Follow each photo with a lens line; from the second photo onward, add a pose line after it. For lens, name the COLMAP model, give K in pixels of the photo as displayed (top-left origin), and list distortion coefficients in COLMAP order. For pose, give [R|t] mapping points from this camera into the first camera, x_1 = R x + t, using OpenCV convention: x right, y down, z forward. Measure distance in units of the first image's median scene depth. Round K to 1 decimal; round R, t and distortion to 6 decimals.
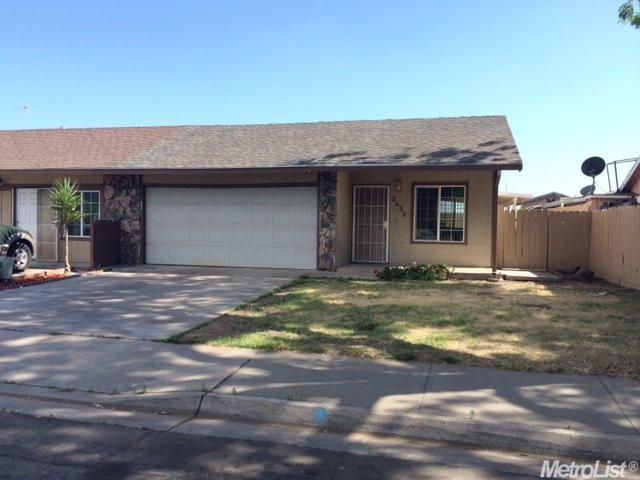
lens RADIAL K [[551.0, 0, 316.2], [0, 551.0, 240.8], [0, 0, 1]] dist [0.050357, -0.012464]
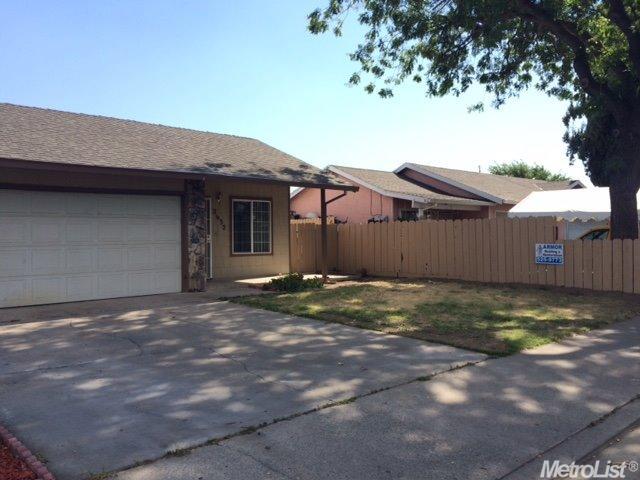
lens RADIAL K [[551.0, 0, 316.2], [0, 551.0, 240.8], [0, 0, 1]] dist [0.050357, -0.012464]
pose [[0.524599, -0.027225, 0.850914, -0.601799], [0.047590, 0.998864, 0.002619, -0.019495], [-0.850018, 0.039121, 0.525298, 0.349106]]
